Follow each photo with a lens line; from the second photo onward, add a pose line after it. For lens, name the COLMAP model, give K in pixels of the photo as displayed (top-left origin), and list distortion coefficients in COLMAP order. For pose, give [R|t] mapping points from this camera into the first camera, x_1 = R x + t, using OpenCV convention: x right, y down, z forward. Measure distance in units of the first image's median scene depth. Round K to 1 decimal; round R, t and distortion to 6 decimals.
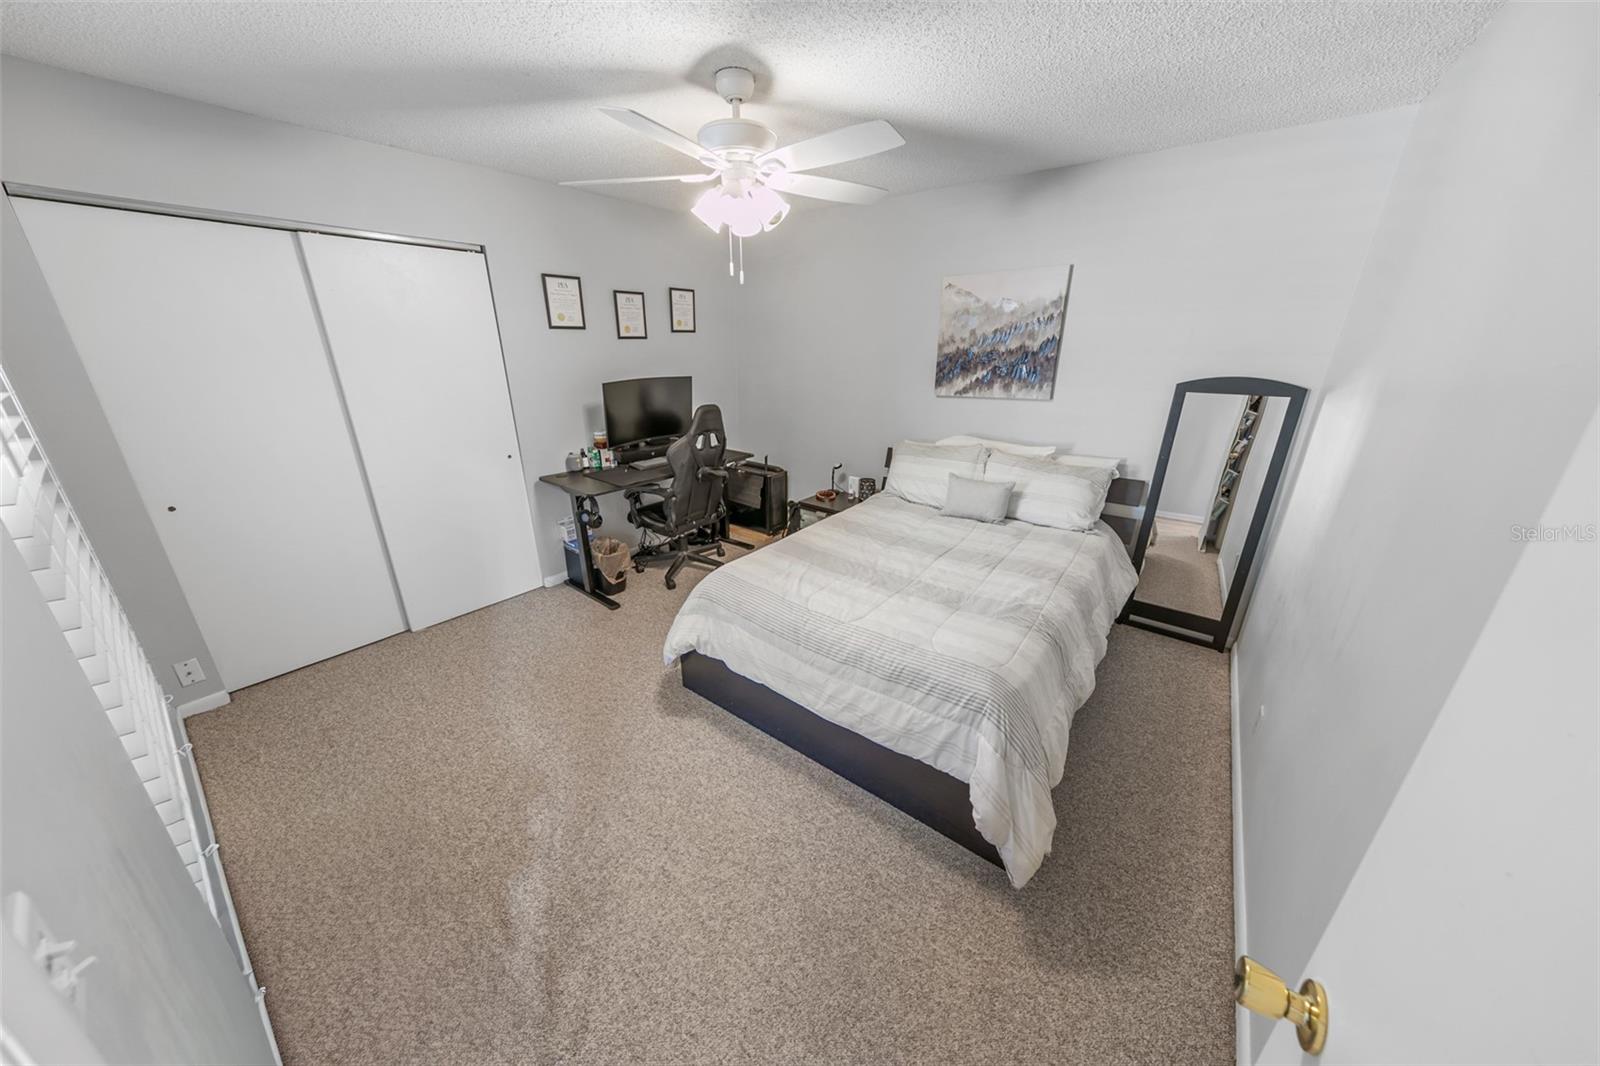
lens RADIAL K [[520.2, 0, 800.0], [0, 520.2, 533.0], [0, 0, 1]] dist [0.013999, -0.000002]
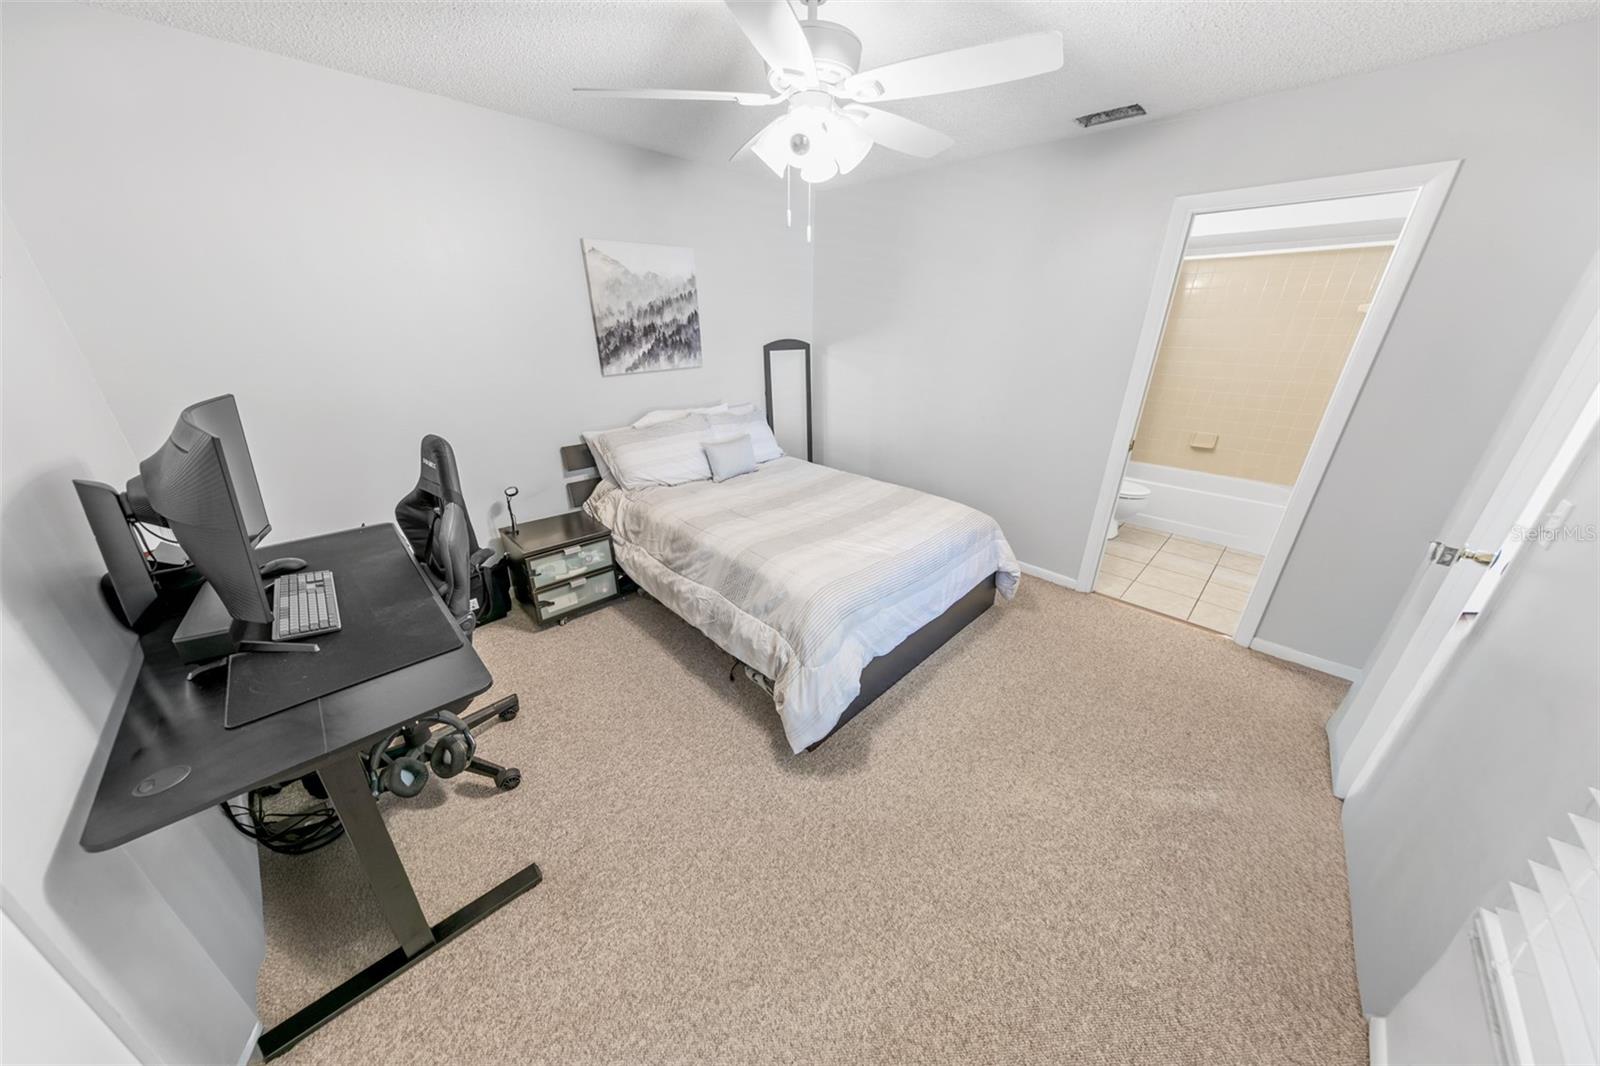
lens RADIAL K [[500.4, 0, 796.2], [0, 500.4, 529.9], [0, 0, 1]] dist [0.014747, -0.002804]
pose [[0.133117, -0.385033, 0.913252, -0.646943], [0.337962, 0.883860, 0.323379, -0.214708], [-0.931698, 0.265597, 0.247783, 0.598602]]
